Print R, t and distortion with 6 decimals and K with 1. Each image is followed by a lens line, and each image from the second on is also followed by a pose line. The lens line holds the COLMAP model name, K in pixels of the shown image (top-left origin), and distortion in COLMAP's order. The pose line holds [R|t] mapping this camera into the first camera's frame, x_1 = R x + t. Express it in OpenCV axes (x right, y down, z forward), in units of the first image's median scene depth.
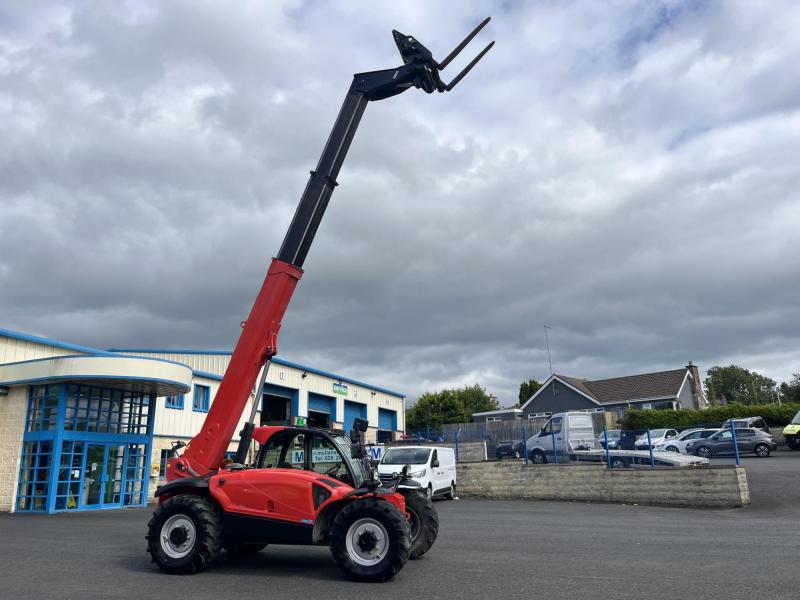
lens RADIAL K [[611.6, 0, 404.1], [0, 611.6, 301.6], [0, 0, 1]] dist [0.060008, -0.083981]
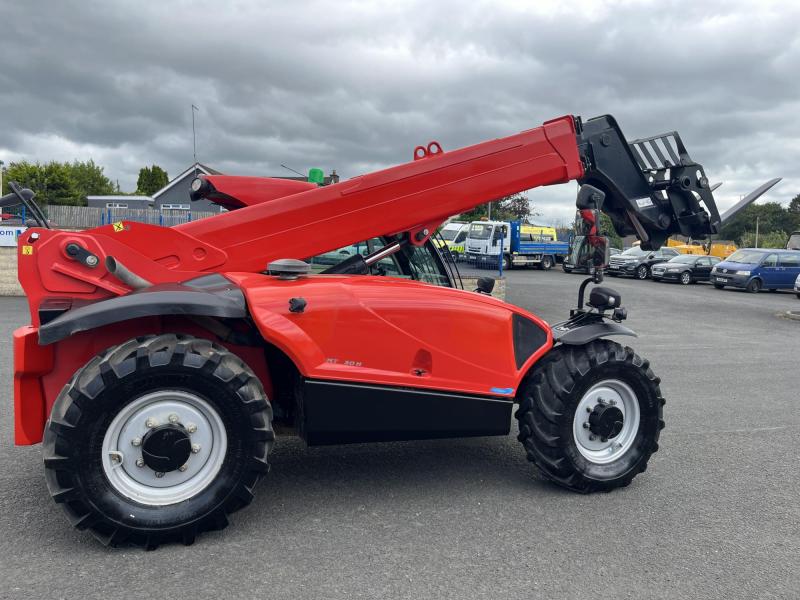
lens RADIAL K [[609.5, 0, 397.8], [0, 609.5, 299.7], [0, 0, 1]] dist [0.060234, -0.078644]
pose [[0.783669, 0.012367, 0.621055, -0.175638], [-0.207926, 0.947350, 0.243505, 0.067327], [-0.585346, -0.319961, 0.744980, 0.249983]]
